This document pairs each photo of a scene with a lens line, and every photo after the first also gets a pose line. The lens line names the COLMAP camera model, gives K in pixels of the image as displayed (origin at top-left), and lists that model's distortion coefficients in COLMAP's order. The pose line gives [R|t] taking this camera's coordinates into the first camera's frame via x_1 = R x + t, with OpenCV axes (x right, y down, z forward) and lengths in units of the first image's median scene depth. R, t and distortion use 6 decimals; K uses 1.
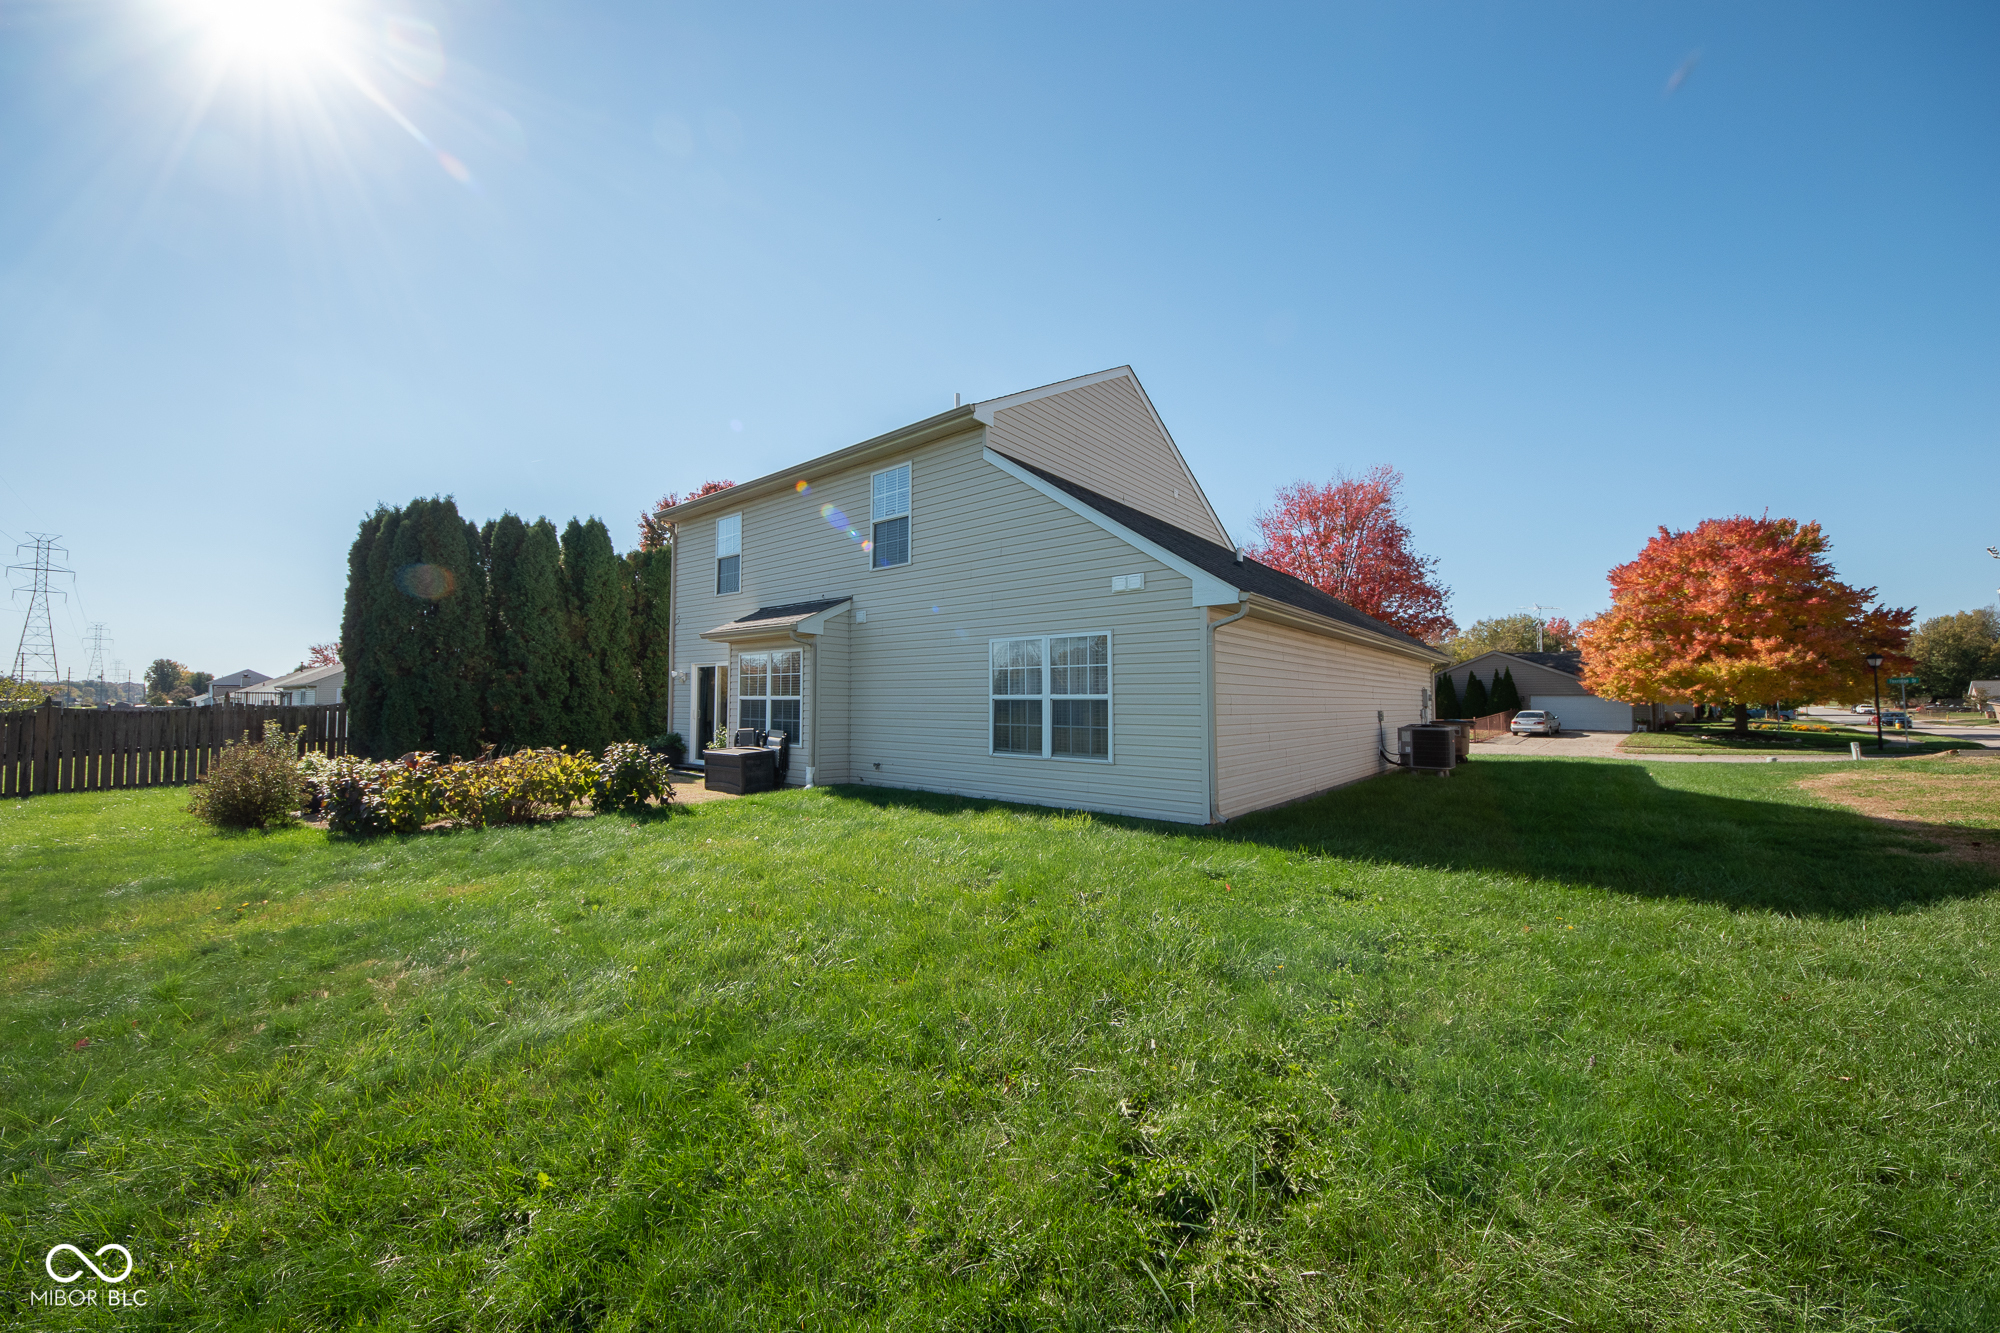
lens RADIAL K [[704.5, 0, 997.4], [0, 704.5, 672.6], [0, 0, 1]] dist [0.021546, -0.016787]
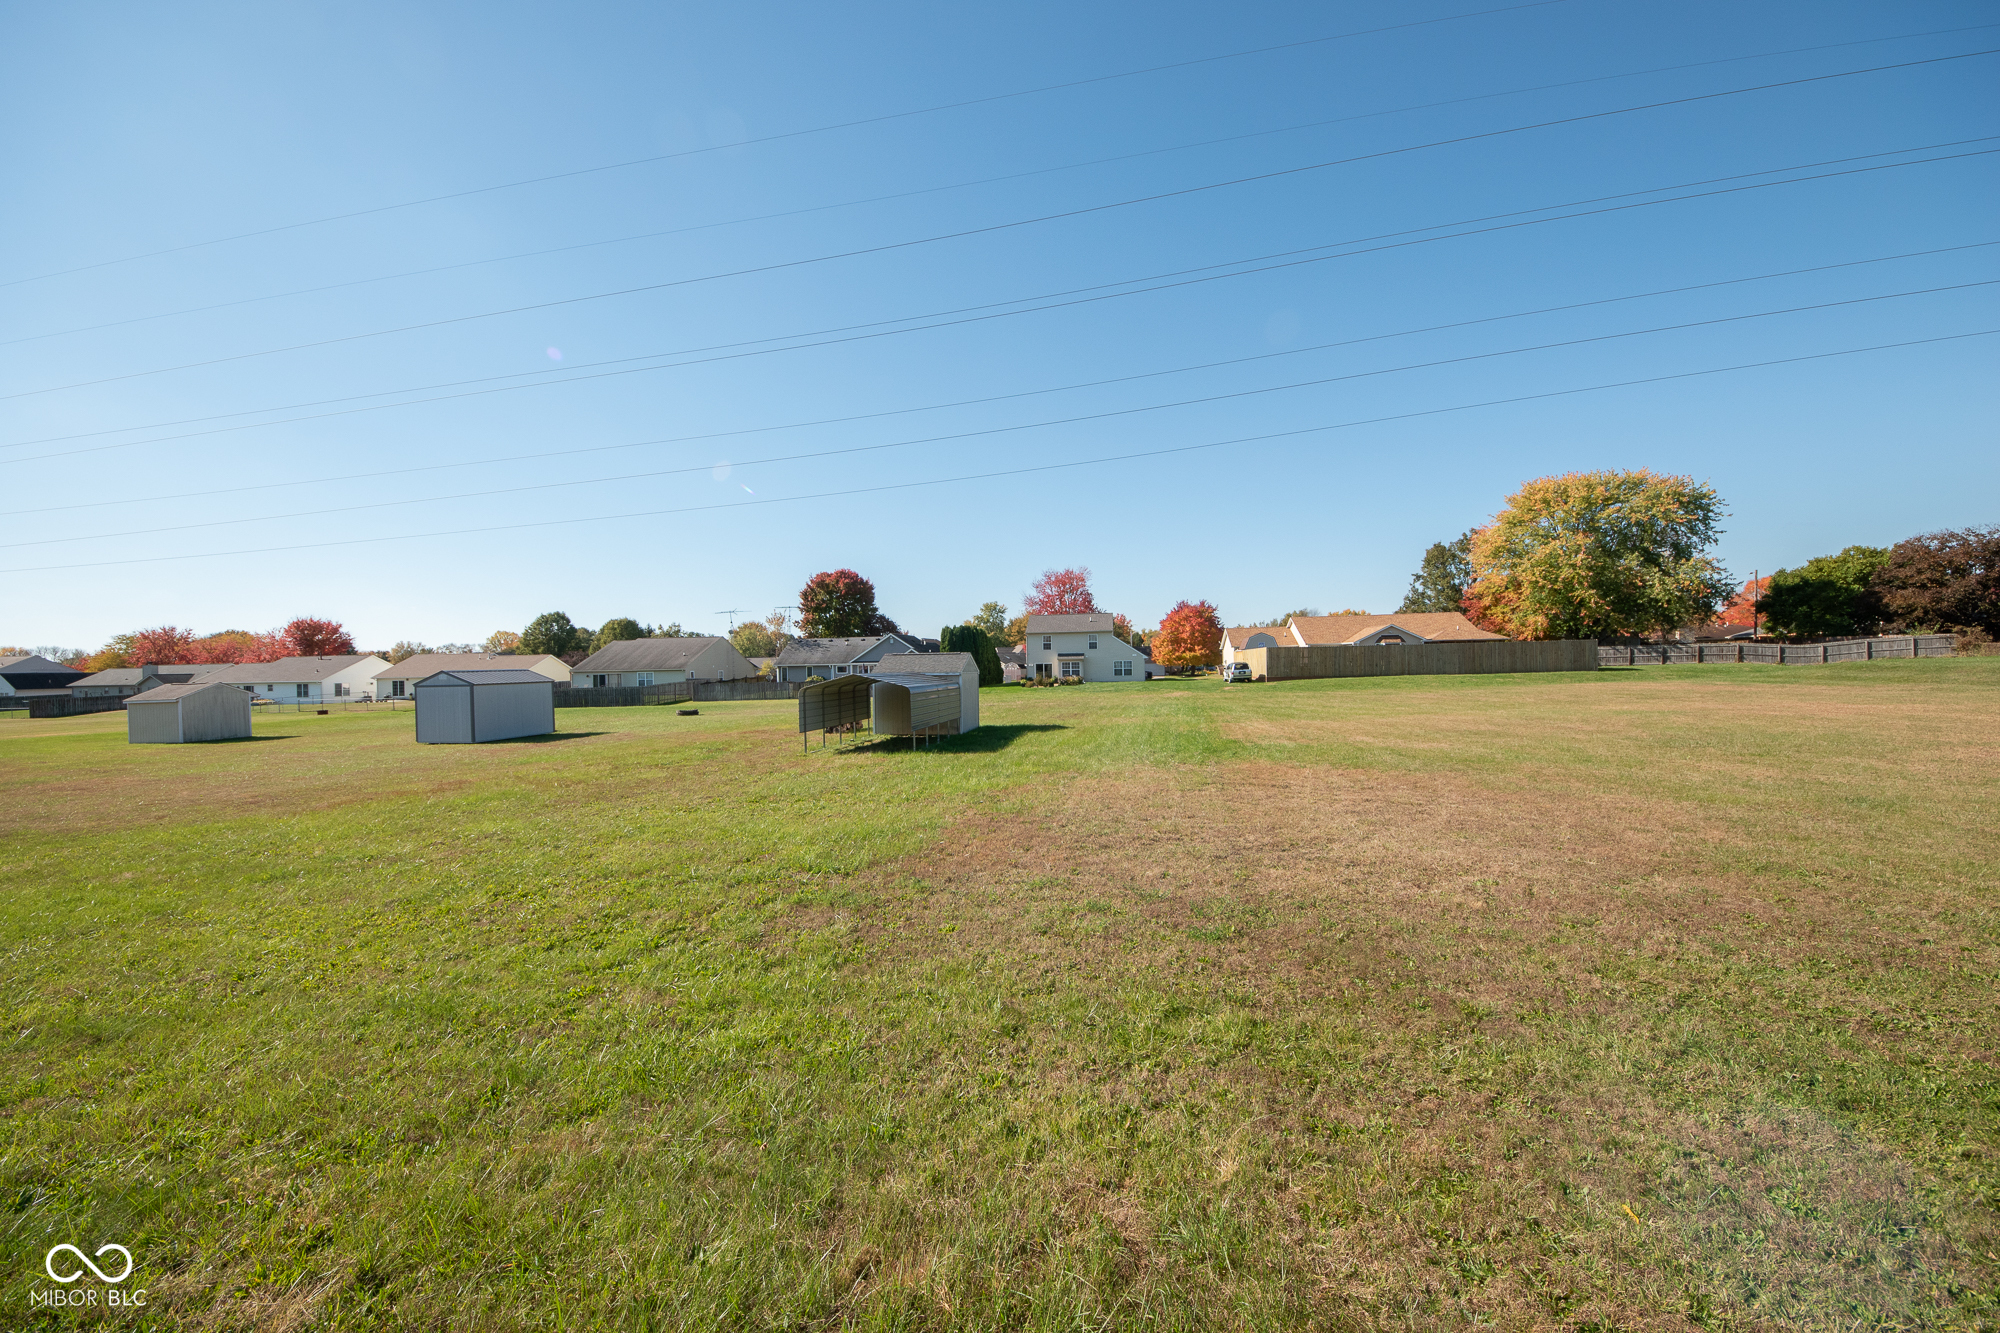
lens RADIAL K [[704.5, 0, 997.4], [0, 704.5, 672.6], [0, 0, 1]] dist [0.021546, -0.016787]
pose [[0.866310, -0.024372, 0.498911, -1.350676], [0.001582, 0.998938, 0.046052, -0.075707], [-0.499504, -0.039106, 0.865429, -1.368237]]
